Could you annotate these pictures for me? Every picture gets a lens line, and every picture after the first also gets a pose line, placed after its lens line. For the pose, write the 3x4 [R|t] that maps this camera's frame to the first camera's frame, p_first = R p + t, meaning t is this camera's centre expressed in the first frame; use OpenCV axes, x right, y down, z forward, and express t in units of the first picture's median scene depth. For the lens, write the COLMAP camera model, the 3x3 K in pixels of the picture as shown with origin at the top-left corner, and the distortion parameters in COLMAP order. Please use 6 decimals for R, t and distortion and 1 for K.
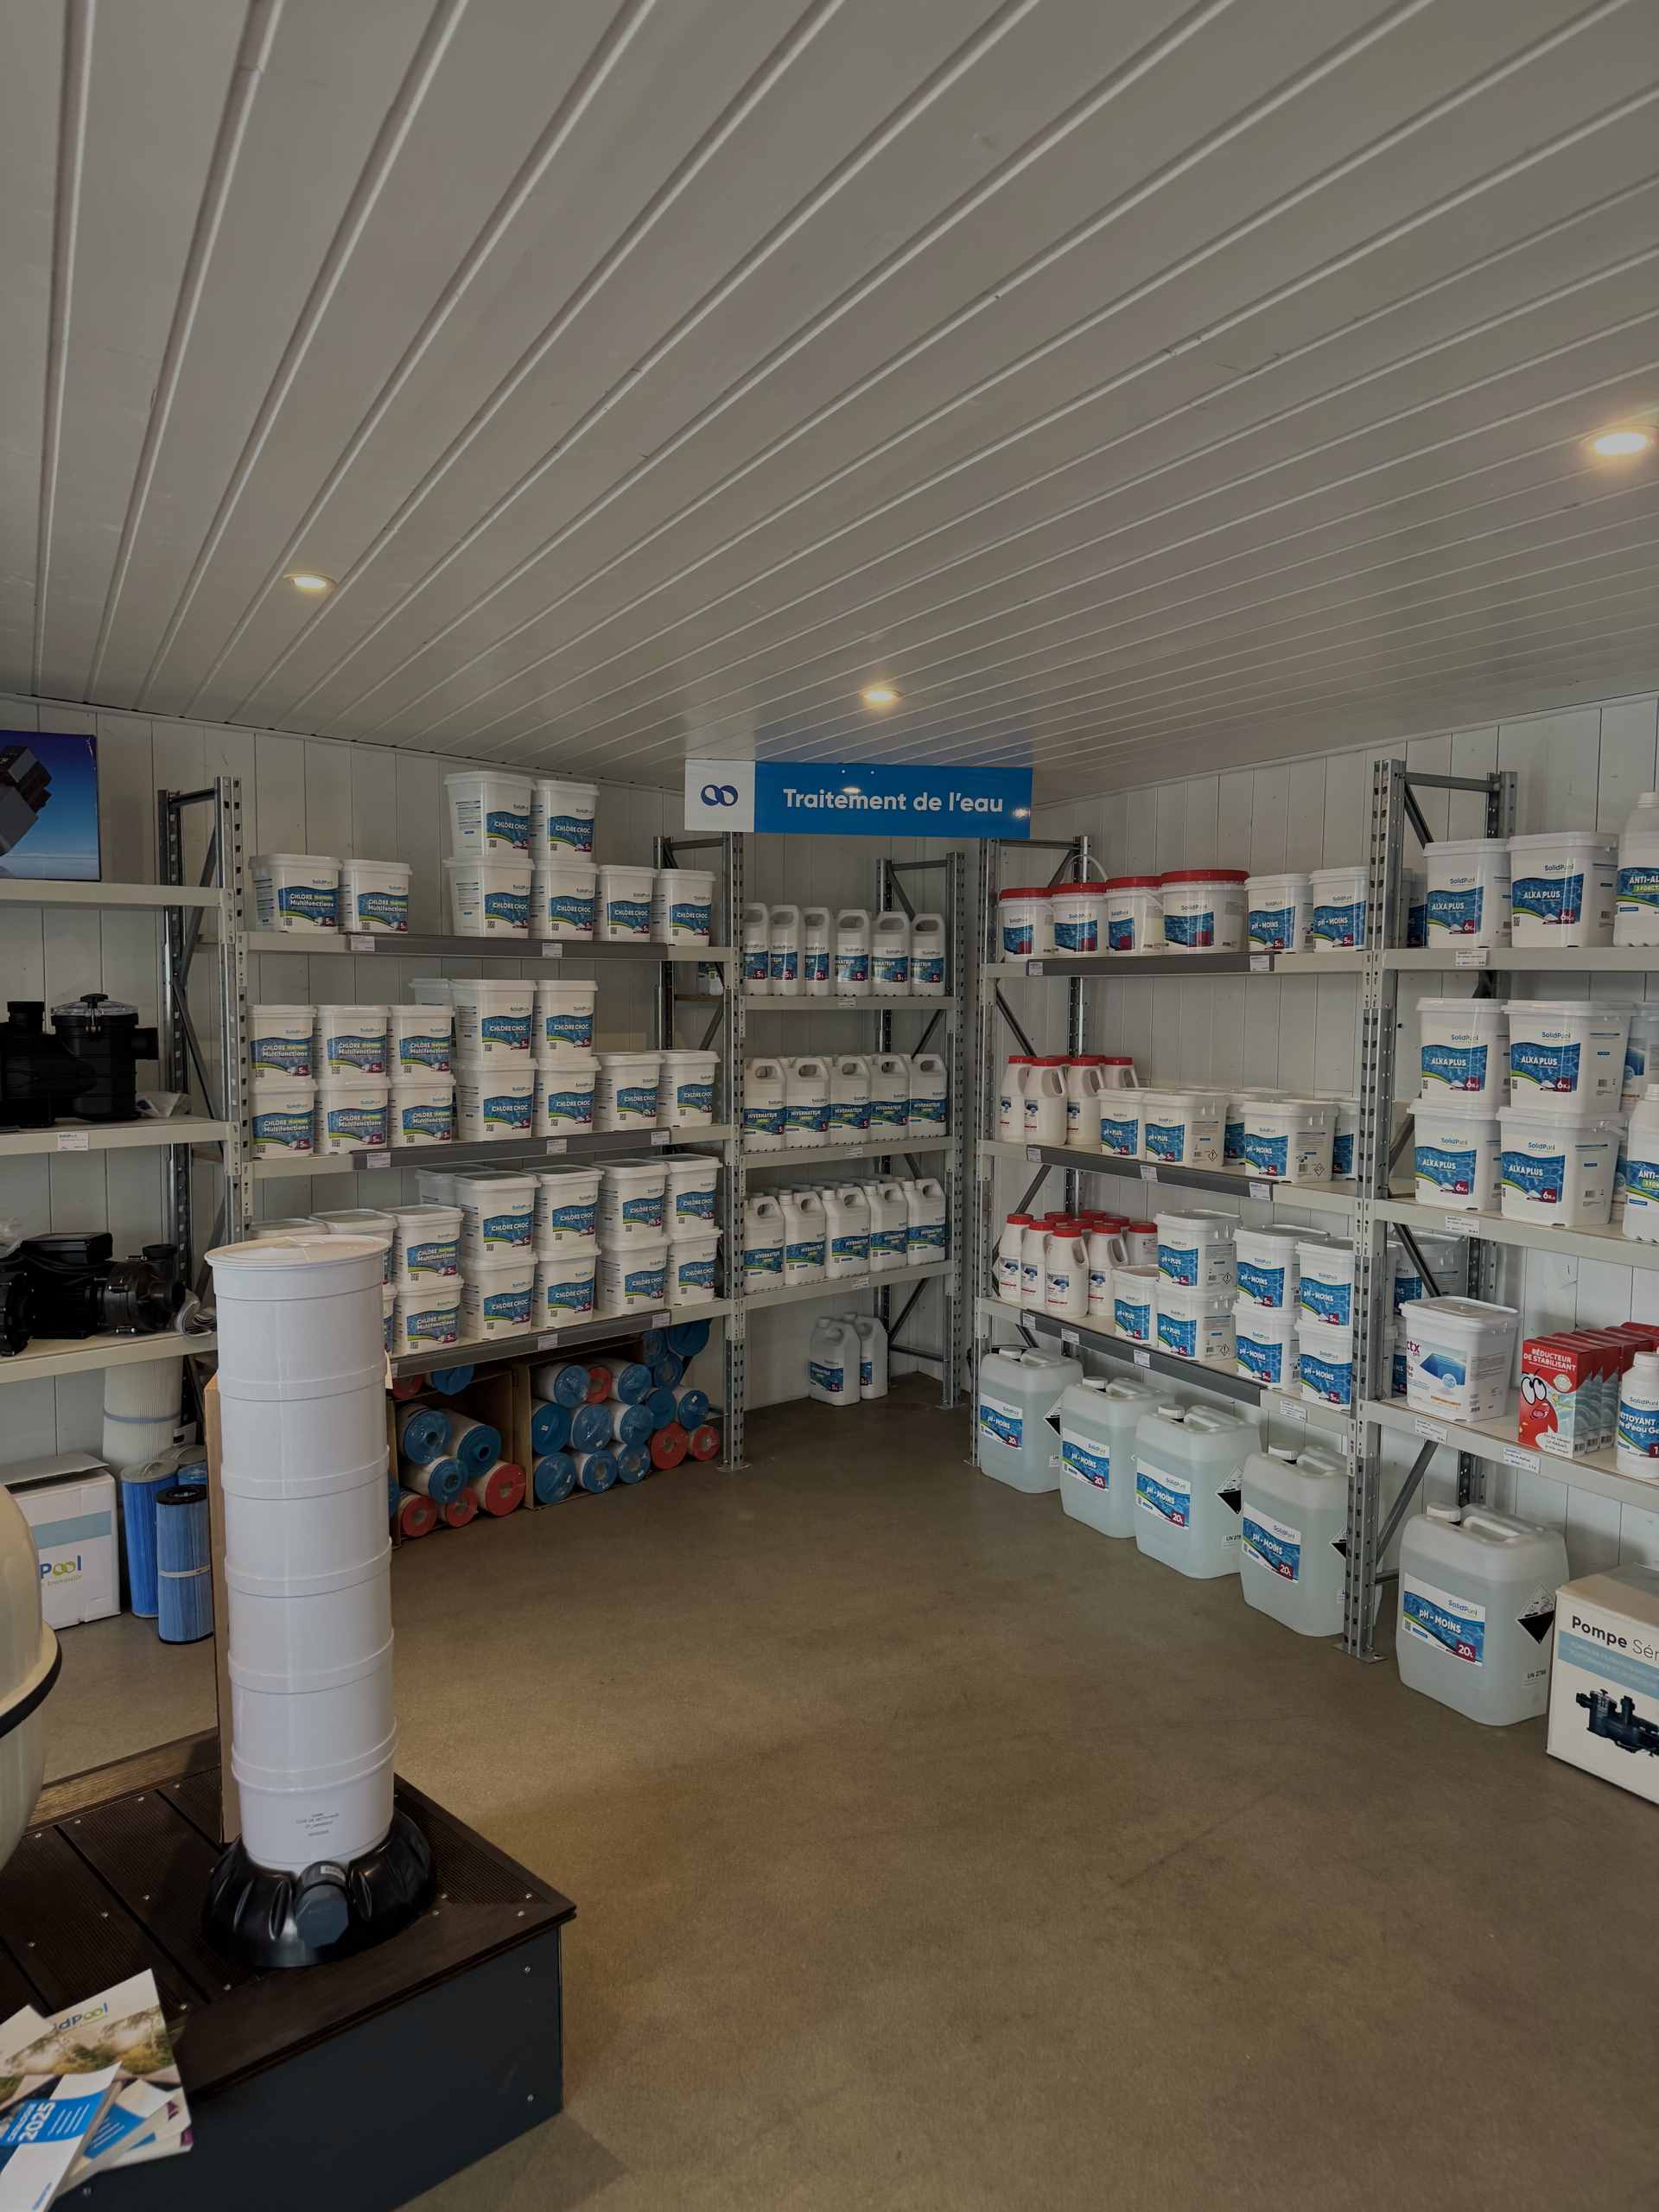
lens RADIAL K [[1533.5, 0, 815.6], [0, 1533.5, 1102.0], [0, 0, 1]] dist [0.176983, -0.368974]
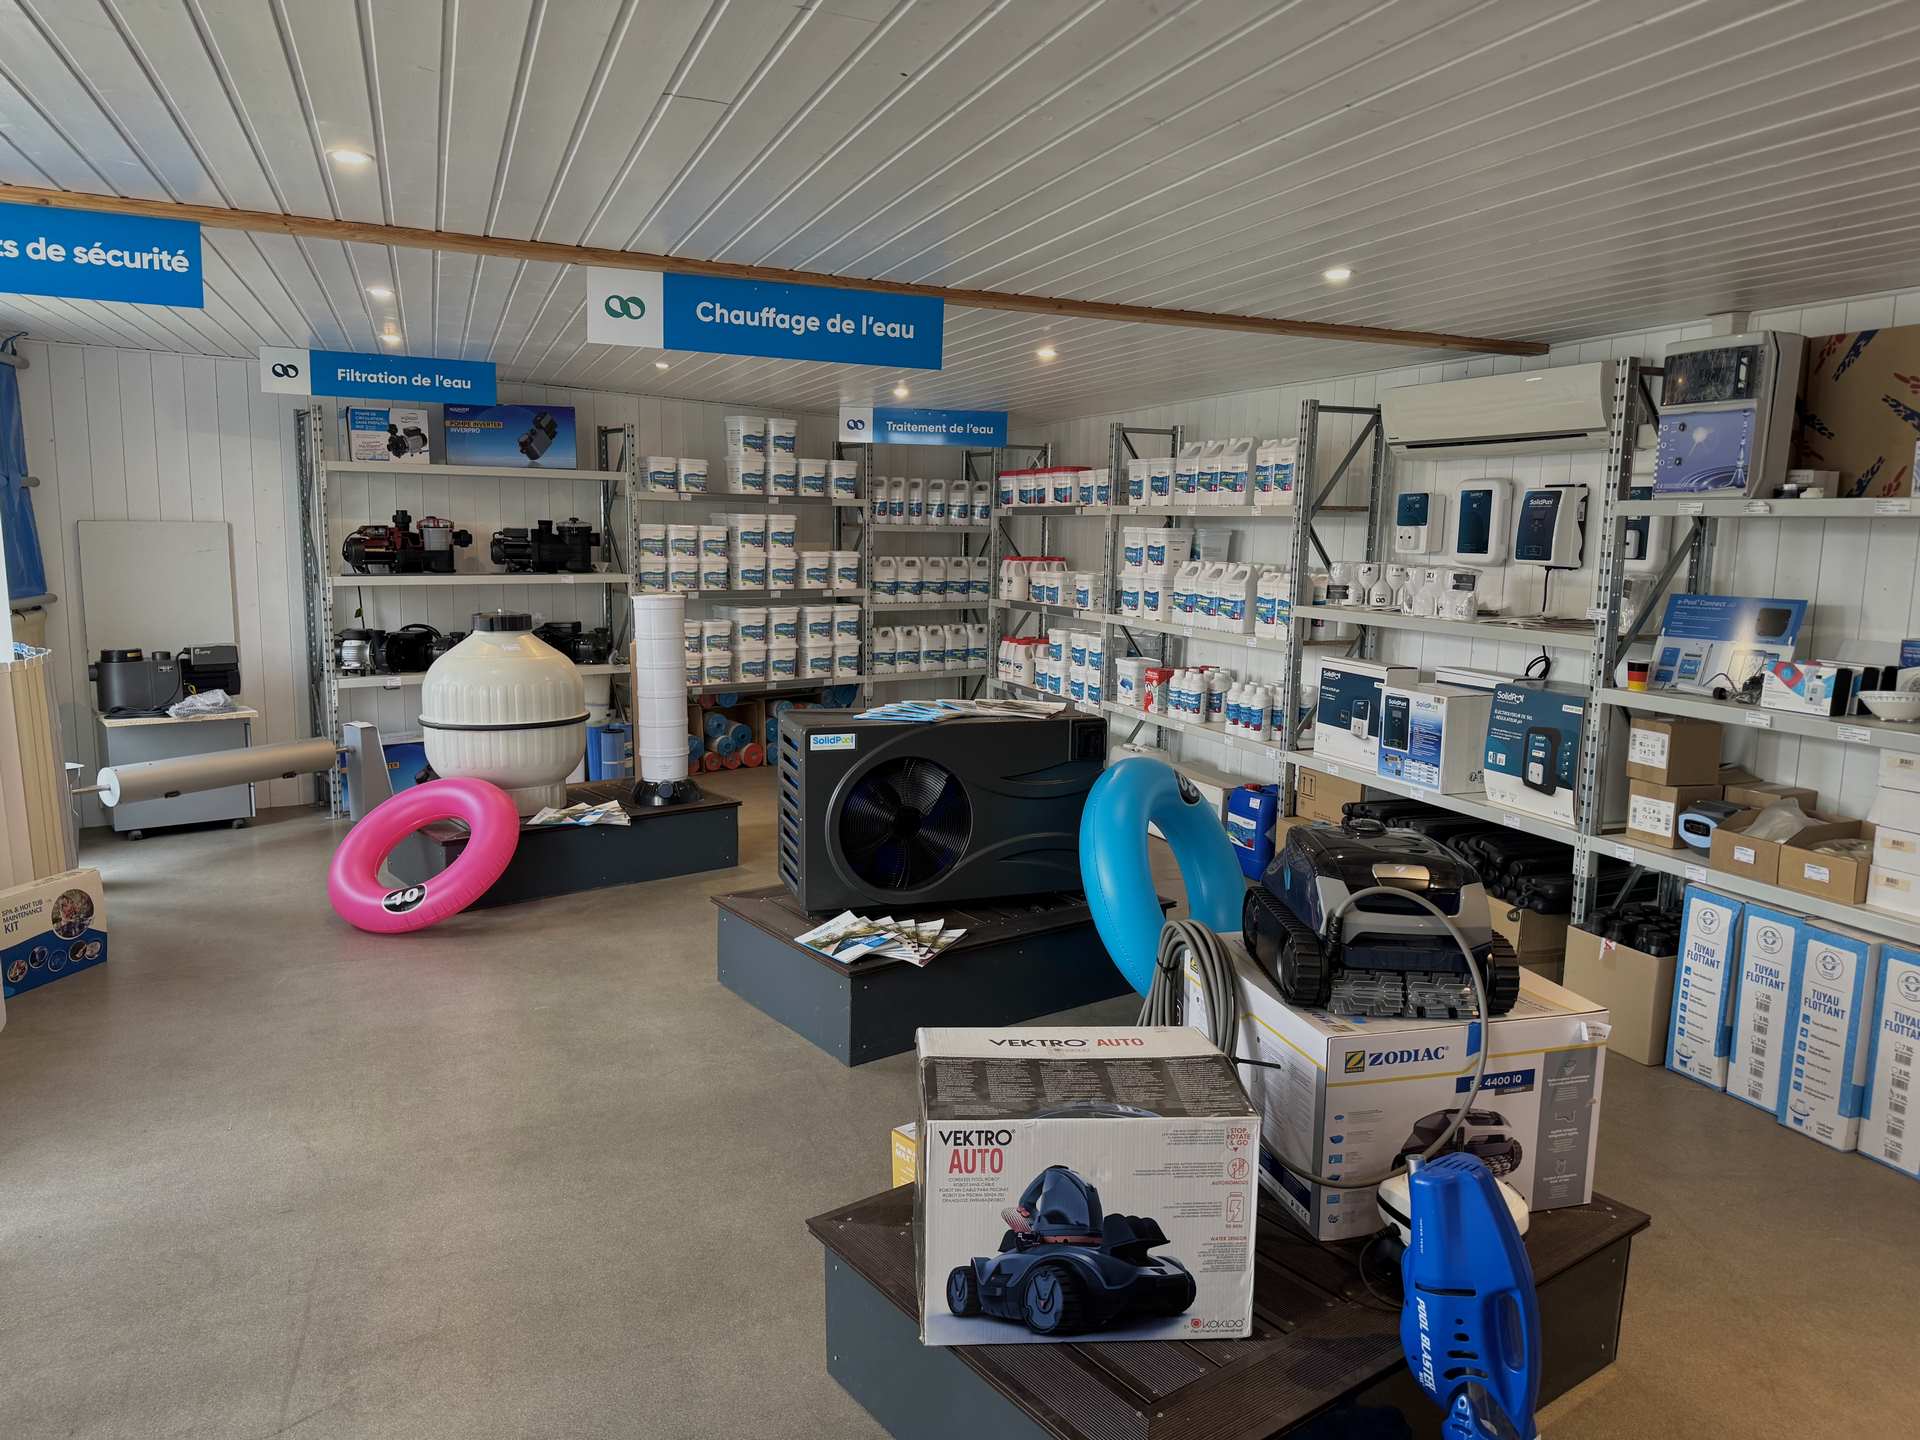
lens RADIAL K [[1331.9, 0, 949.3], [0, 1331.9, 722.0], [0, 0, 1]] dist [0.174619, -0.374373]
pose [[0.993841, 0.026972, -0.107480, 0.265451], [-0.019106, 0.997108, 0.073554, 0.062879], [0.109153, -0.071047, 0.991483, -0.792889]]
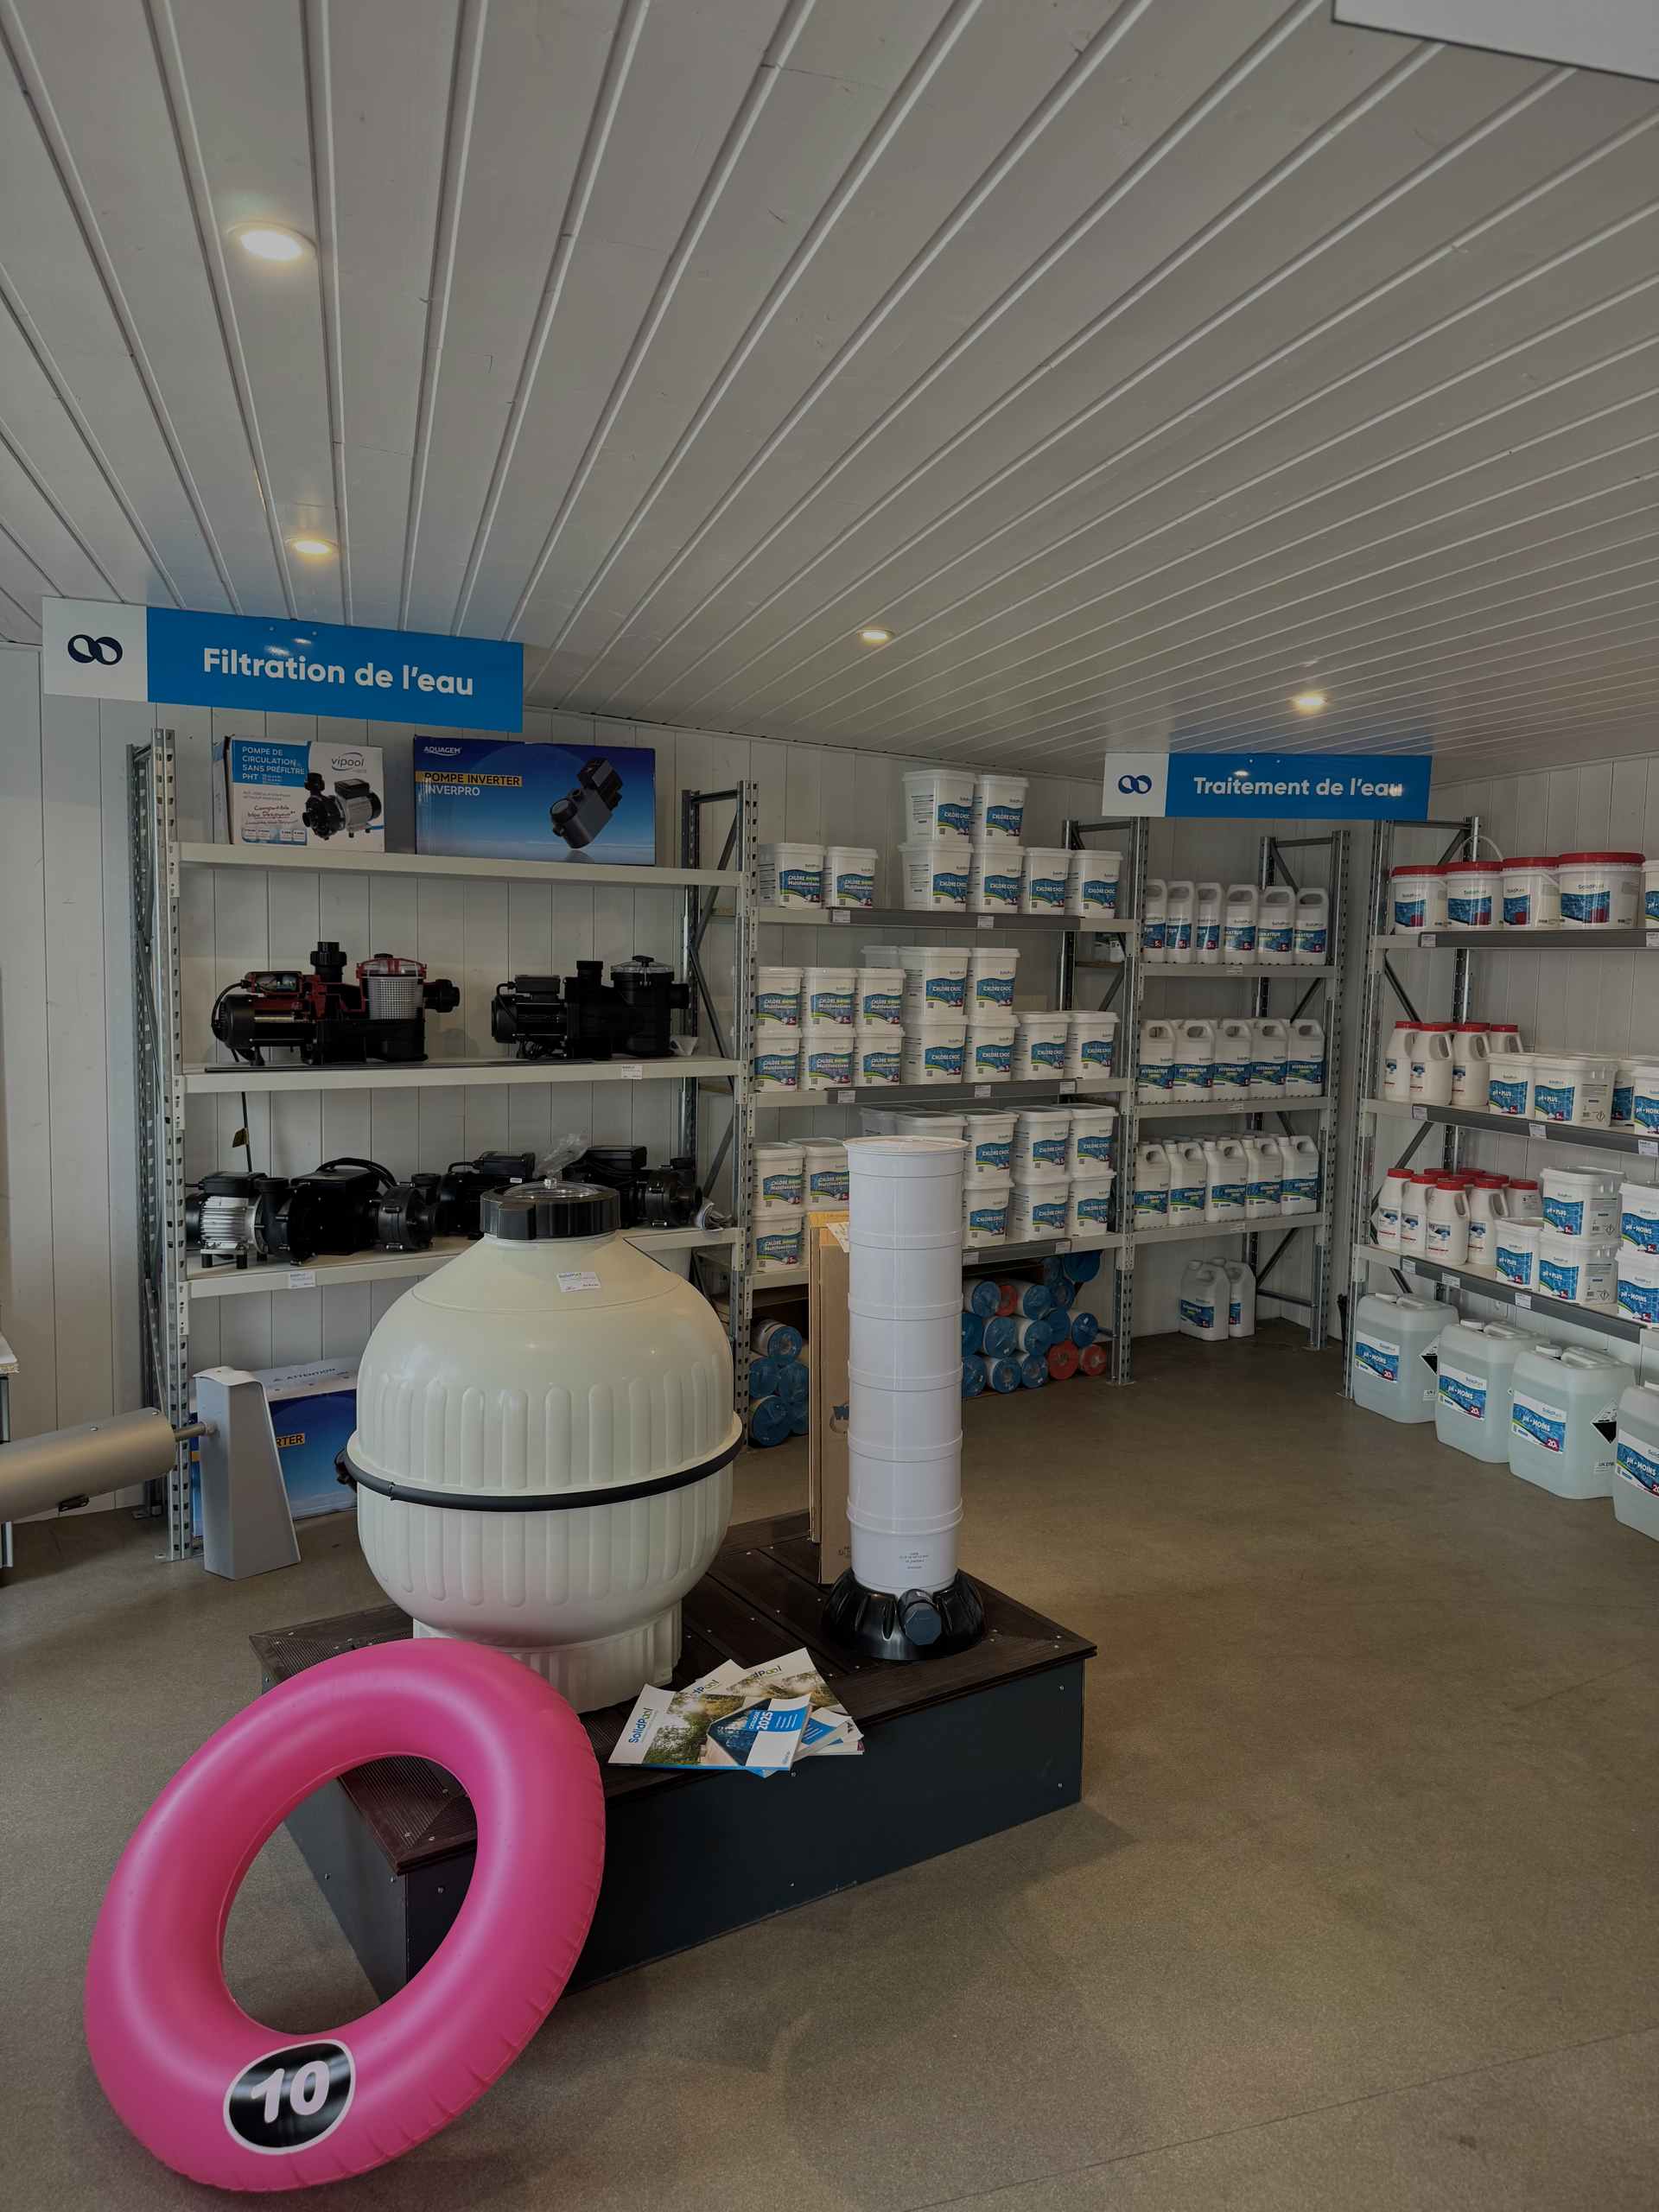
lens RADIAL K [[1537.0, 0, 832.6], [0, 1537.0, 1095.7], [0, 0, 1]] dist [0.175478, -0.376135]
pose [[0.983446, 0.030237, -0.178662, -0.069733], [-0.027193, 0.999441, 0.019461, 0.012358], [0.179150, -0.014281, 0.983718, -0.159338]]
